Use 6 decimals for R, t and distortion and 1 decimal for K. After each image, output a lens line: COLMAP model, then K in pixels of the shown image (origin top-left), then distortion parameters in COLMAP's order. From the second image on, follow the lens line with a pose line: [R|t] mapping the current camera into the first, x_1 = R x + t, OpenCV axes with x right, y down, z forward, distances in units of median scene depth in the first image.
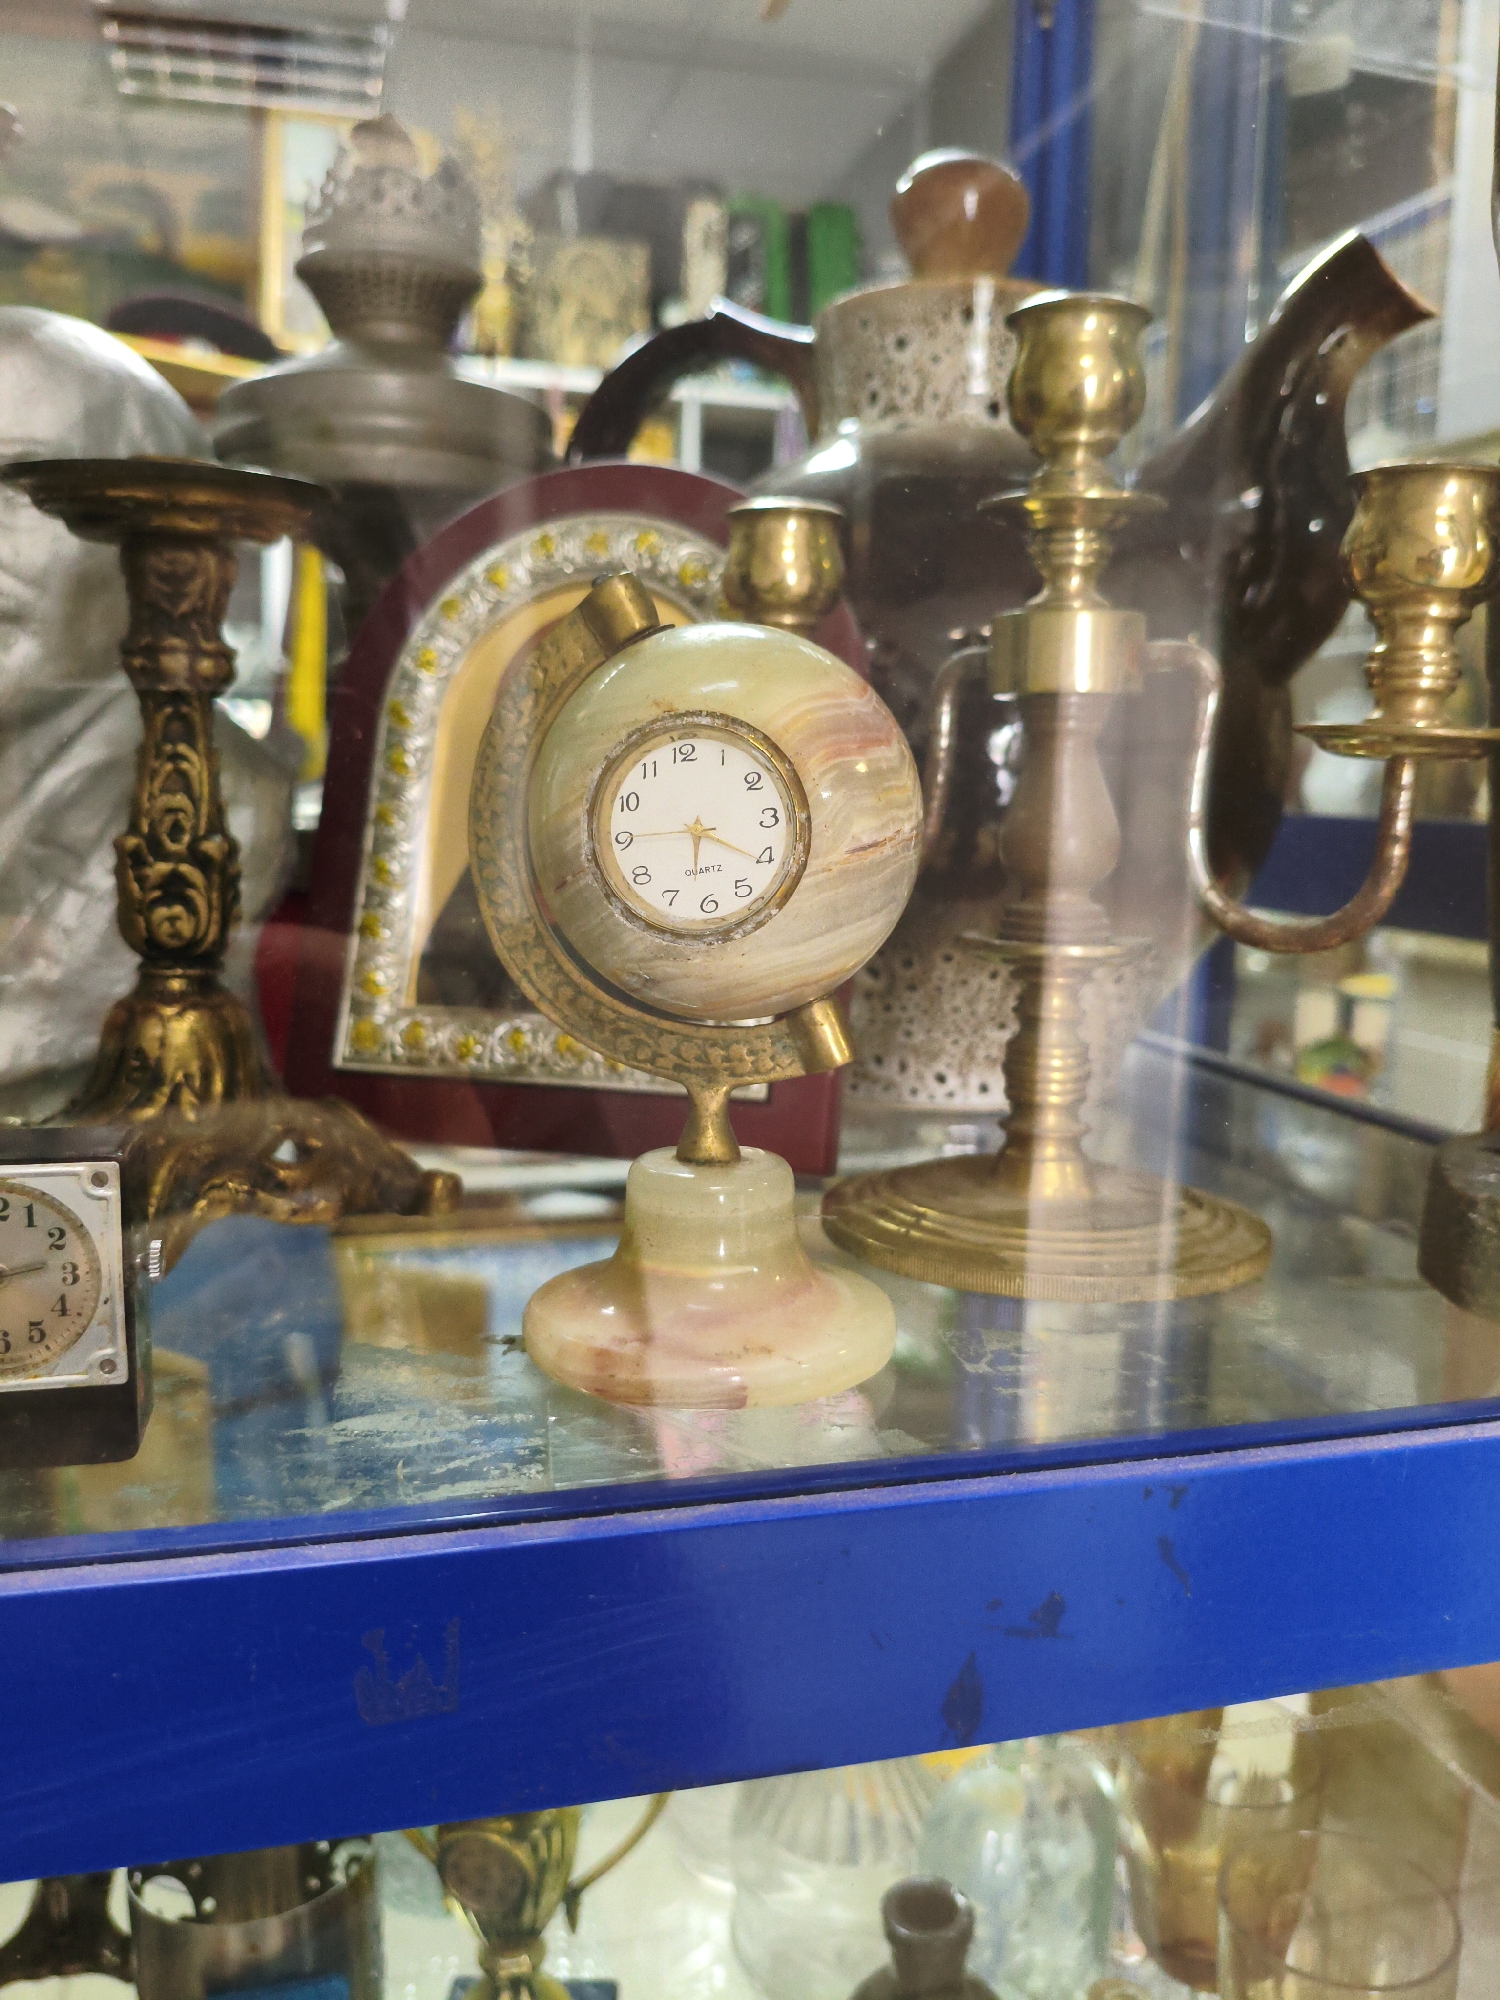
lens RADIAL K [[1529.6, 0, 818.1], [0, 1529.6, 1008.4], [0, 0, 1]] dist [0.000085, -0.016511]
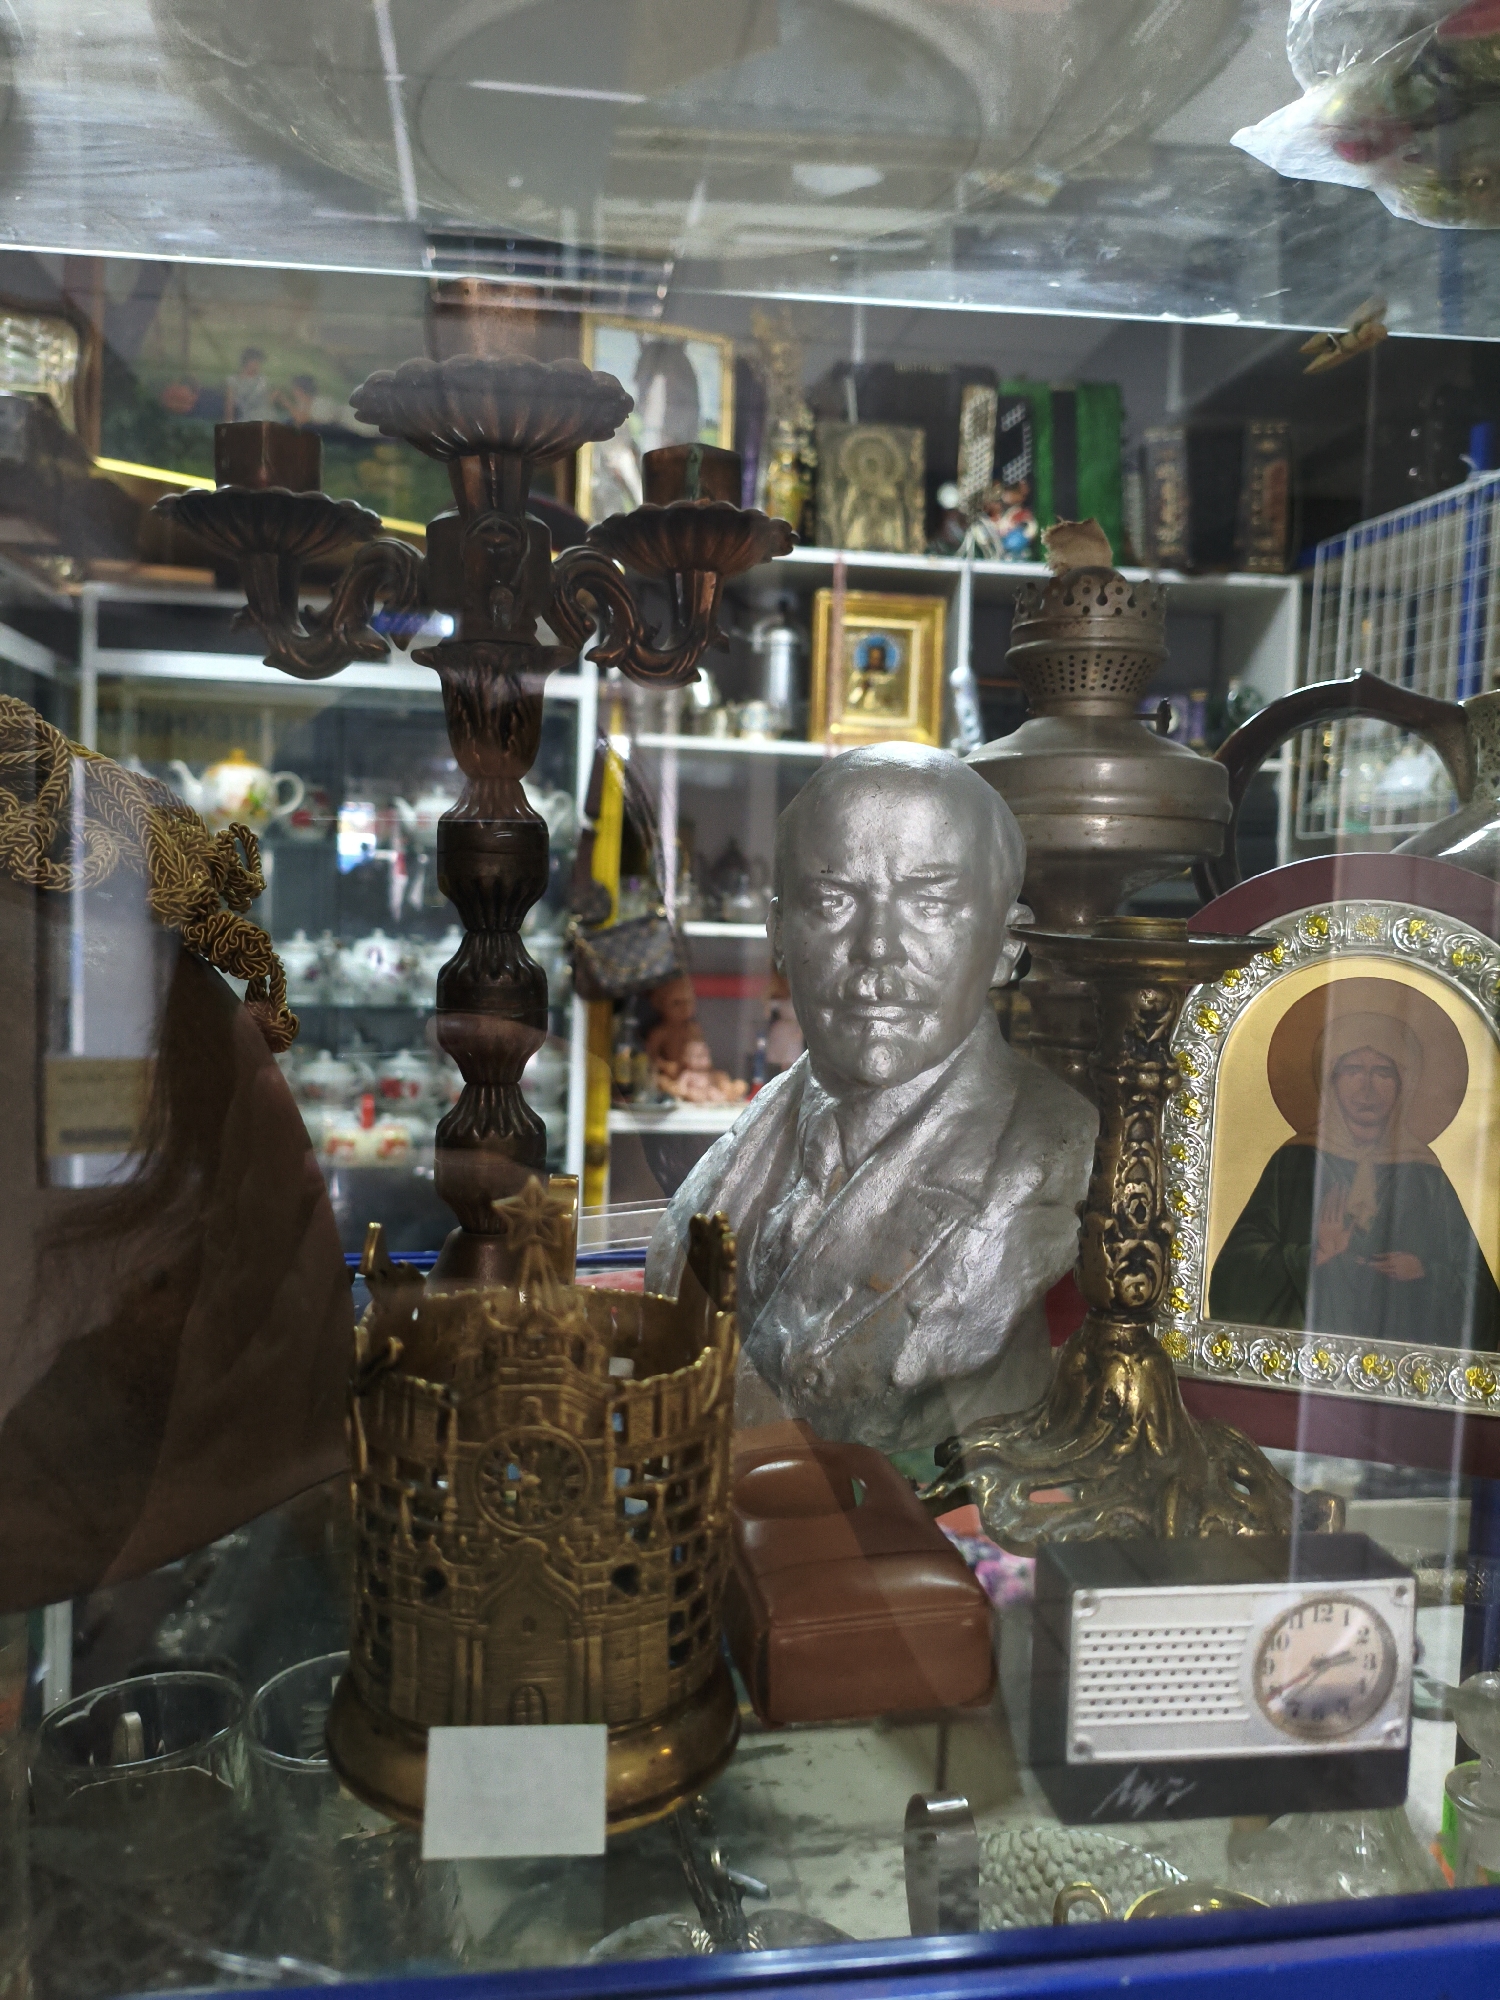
lens RADIAL K [[1529.6, 0, 745.9], [0, 1529.6, 1004.2], [0, 0, 1]] dist [0.000085, -0.016511]
pose [[0.992548, 0.009578, -0.121476, -0.106955], [-0.016803, 0.998141, -0.058591, -0.037537], [0.120689, 0.060196, 0.990864, -0.049266]]
